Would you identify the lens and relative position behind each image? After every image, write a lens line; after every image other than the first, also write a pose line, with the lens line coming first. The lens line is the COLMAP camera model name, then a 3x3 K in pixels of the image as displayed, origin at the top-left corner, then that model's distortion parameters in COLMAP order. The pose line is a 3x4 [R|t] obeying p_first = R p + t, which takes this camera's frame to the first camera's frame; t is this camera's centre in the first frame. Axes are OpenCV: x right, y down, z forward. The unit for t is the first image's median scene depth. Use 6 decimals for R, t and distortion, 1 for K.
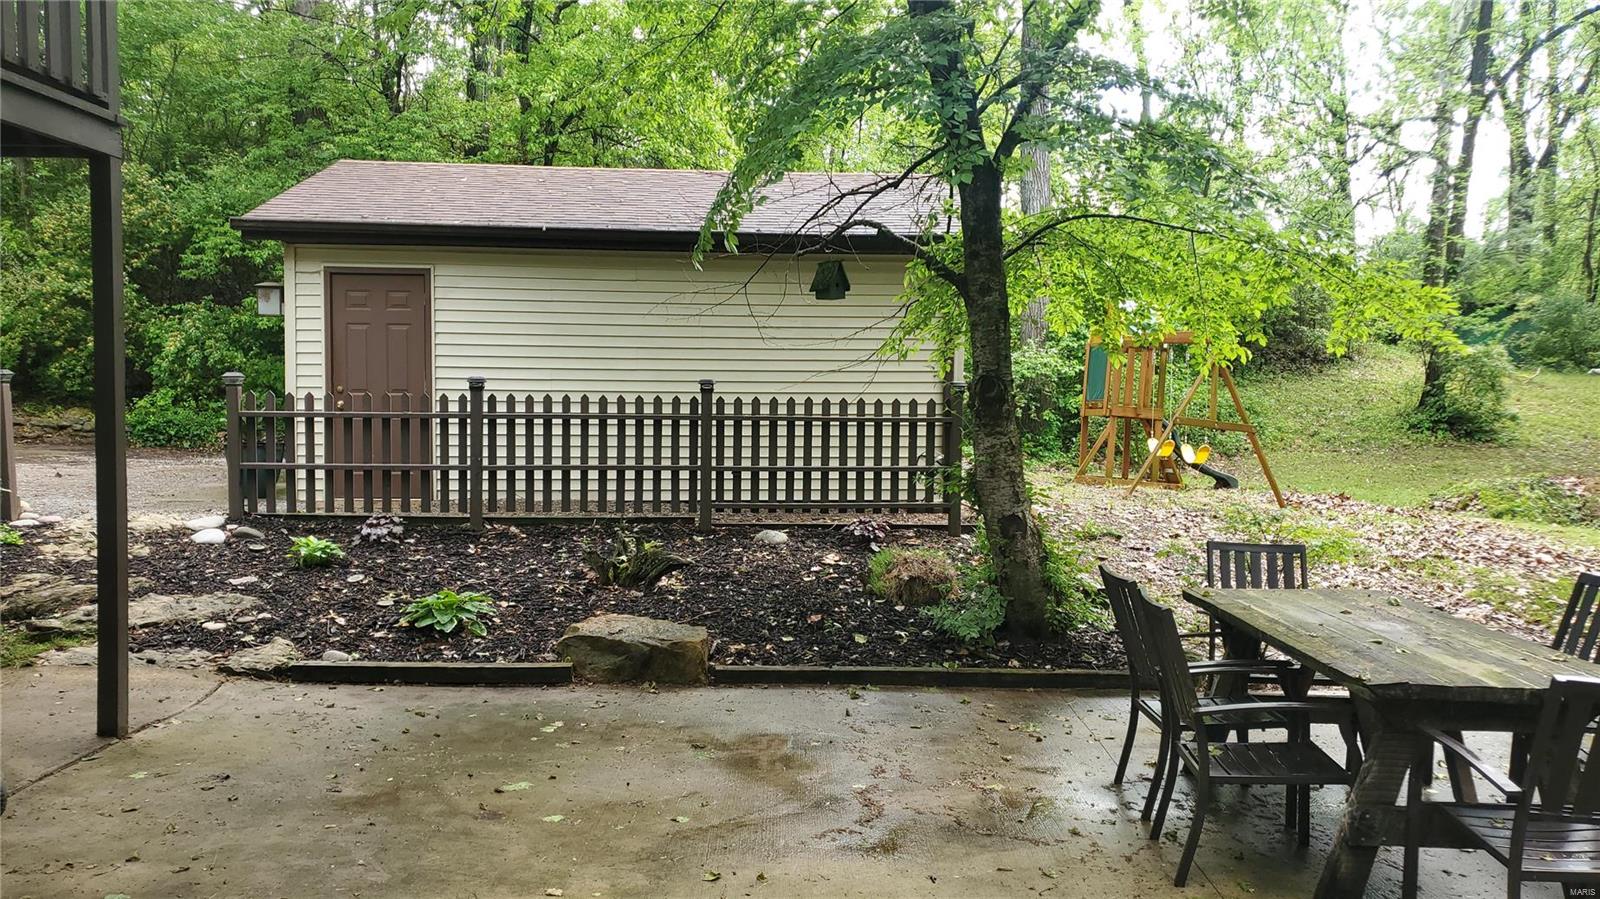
lens RADIAL K [[1249.3, 0, 787.5], [0, 1249.3, 476.4], [0, 0, 1]] dist [0.006210, -0.012020]
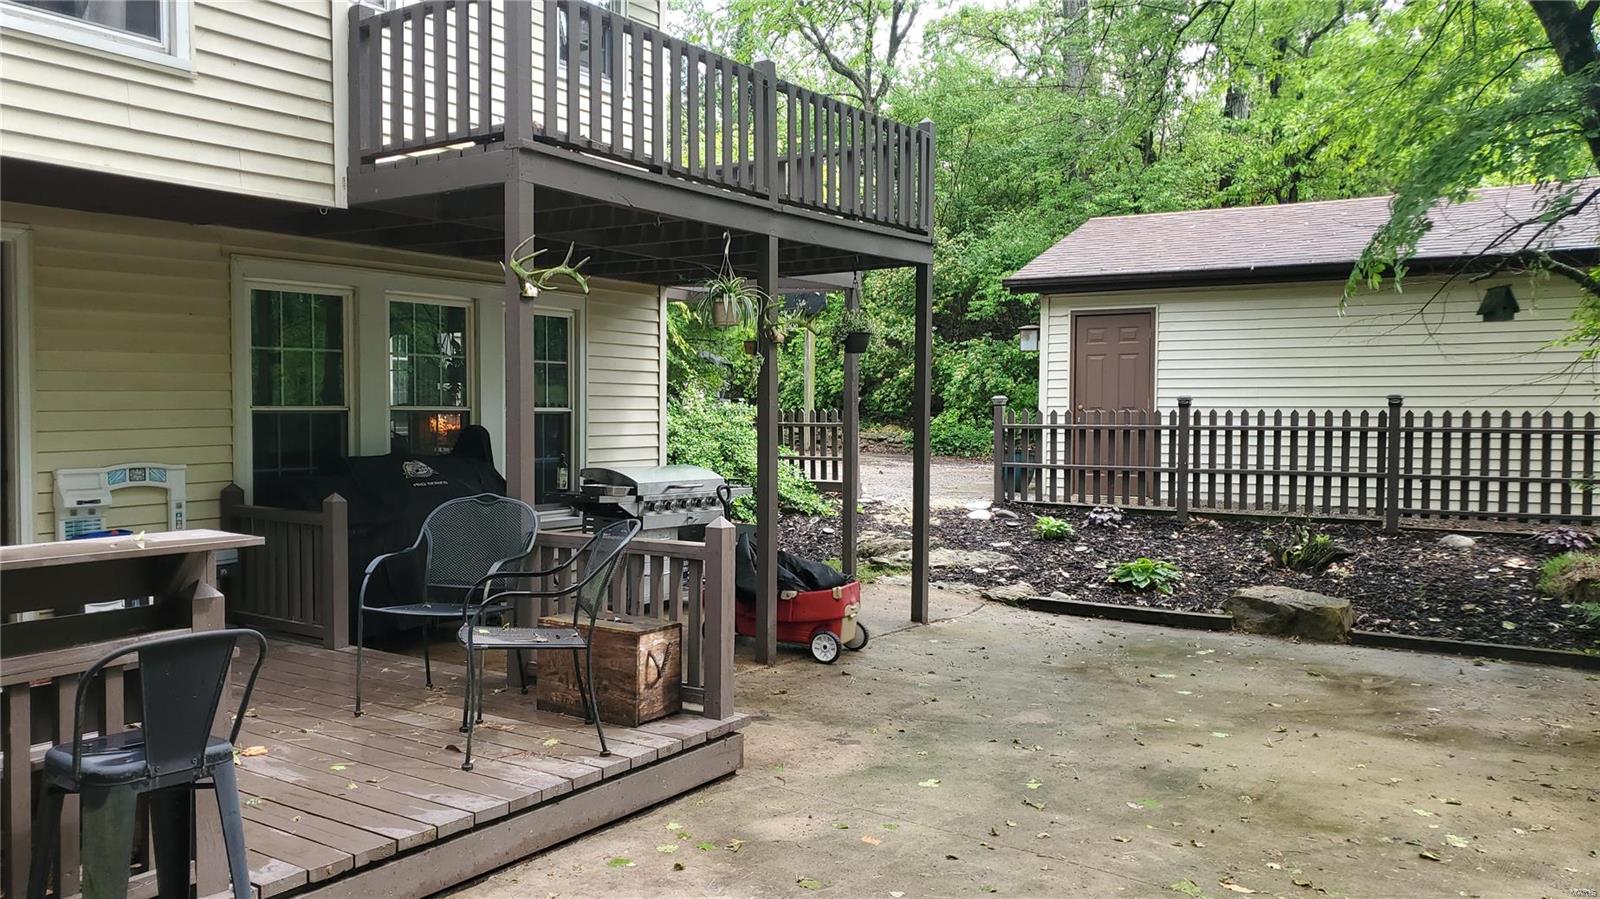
lens RADIAL K [[1249.3, 0, 787.5], [0, 1249.3, 476.4], [0, 0, 1]] dist [0.006210, -0.012020]
pose [[0.830230, 0.023682, -0.556918, 0.110054], [-0.033543, 0.999409, -0.007507, 0.020666], [0.556411, 0.024913, 0.830534, -0.227097]]
